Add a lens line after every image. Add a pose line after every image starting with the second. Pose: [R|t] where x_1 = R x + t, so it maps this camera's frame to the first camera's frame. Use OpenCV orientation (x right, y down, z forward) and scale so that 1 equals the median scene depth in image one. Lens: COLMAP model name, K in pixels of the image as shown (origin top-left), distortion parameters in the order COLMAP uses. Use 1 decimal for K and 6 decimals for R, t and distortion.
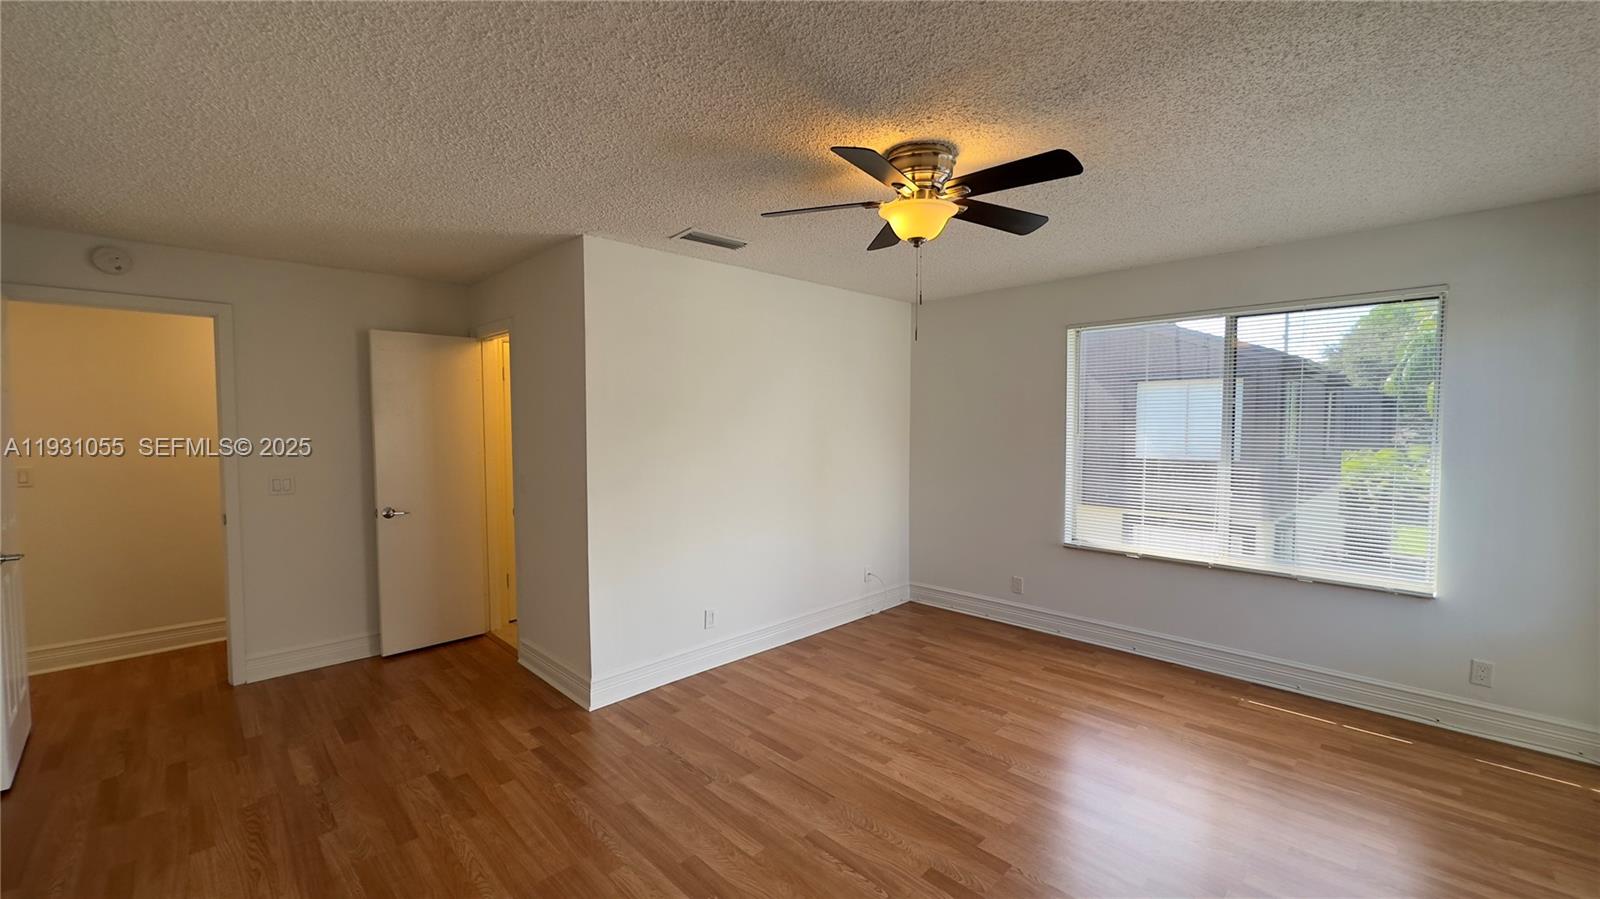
lens RADIAL K [[640.1, 0, 800.0], [0, 640.1, 453.0], [0, 0, 1]] dist [0.000439, -0.000247]
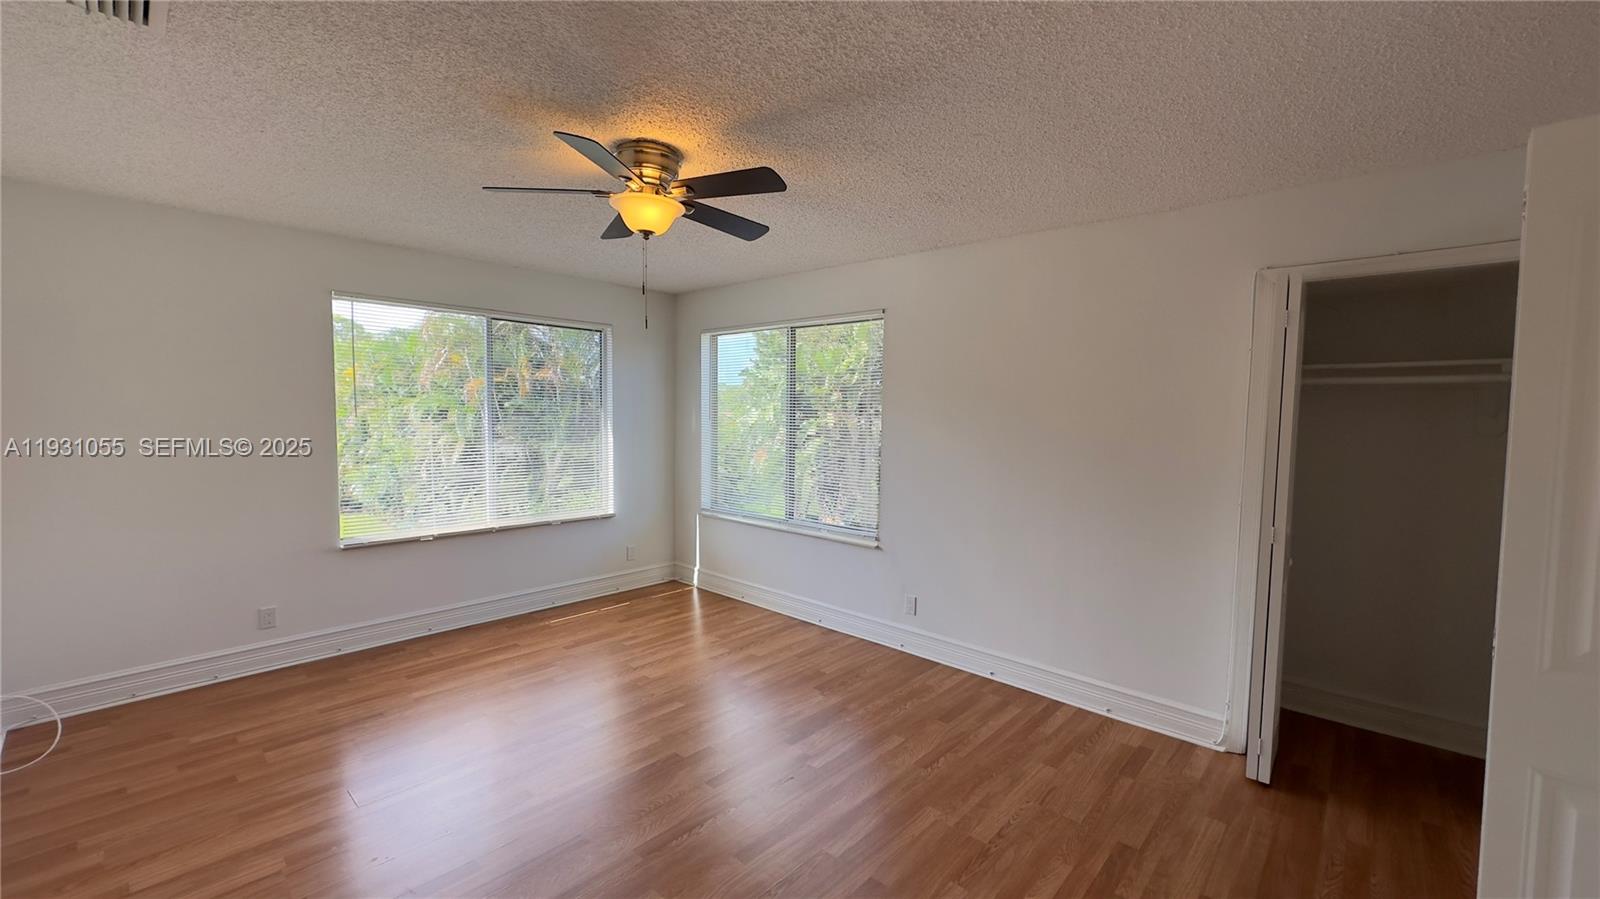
lens RADIAL K [[640.1, 0, 800.0], [0, 640.1, 453.0], [0, 0, 1]] dist [0.000439, -0.000247]
pose [[-0.050245, -0.062640, 0.996771, -0.621875], [0.036847, 0.997235, 0.064527, -0.021077], [-0.998057, 0.039970, -0.047798, 0.561622]]
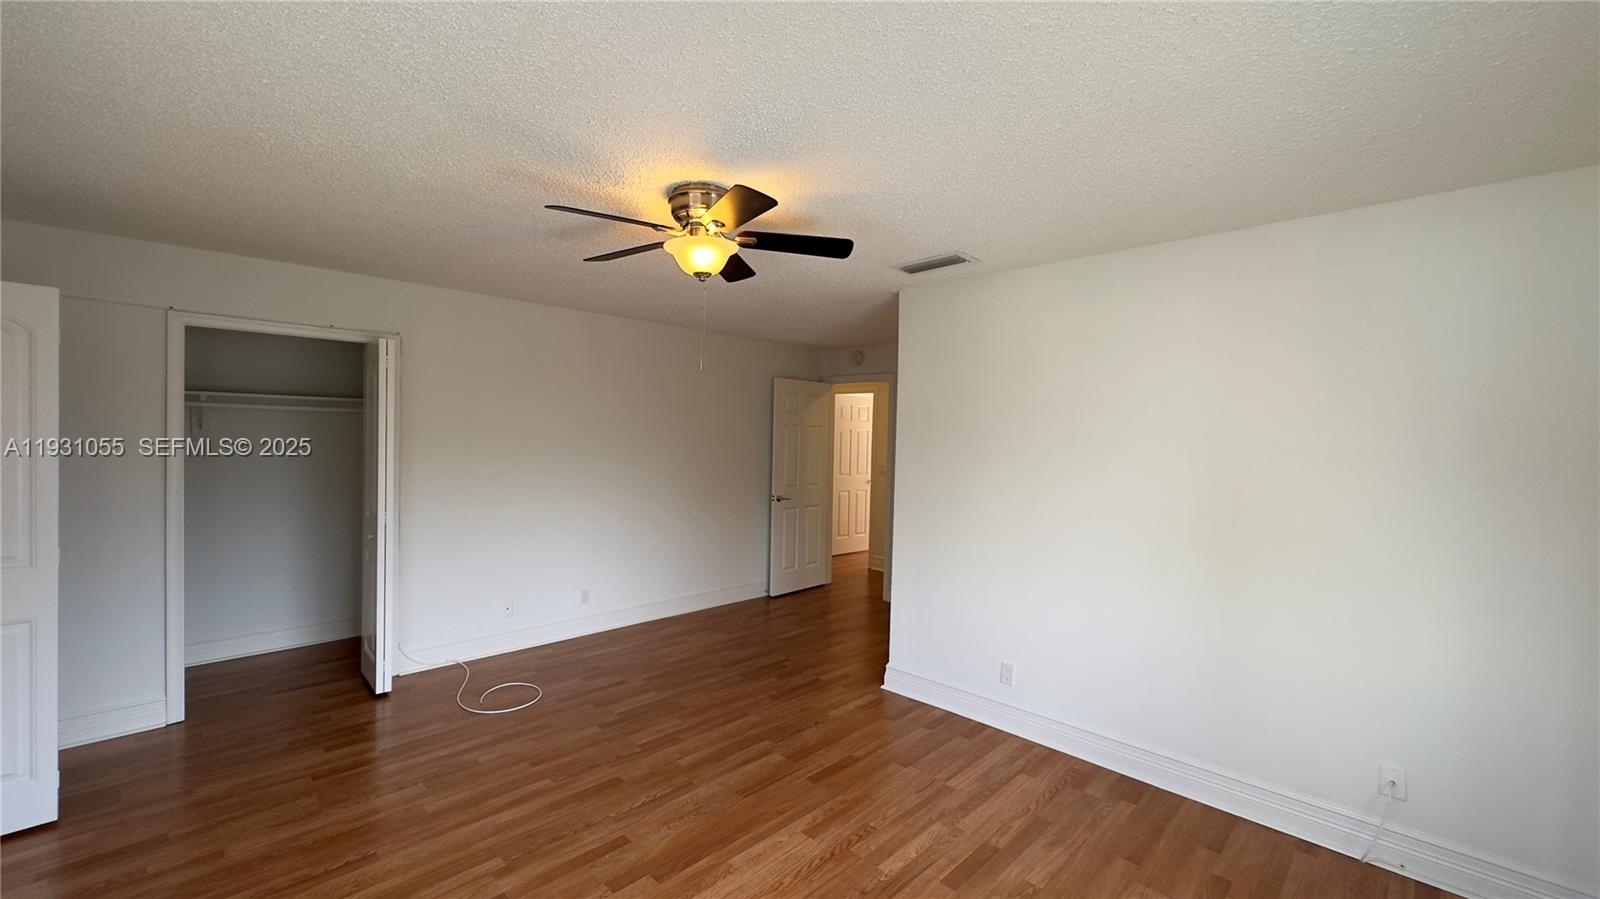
lens RADIAL K [[640.1, 0, 800.0], [0, 640.1, 453.0], [0, 0, 1]] dist [0.000439, -0.000247]
pose [[0.014488, 0.027848, -0.999507, 0.860716], [-0.073728, 0.996921, 0.026707, -0.055527], [0.997173, 0.073305, 0.016497, 0.803708]]
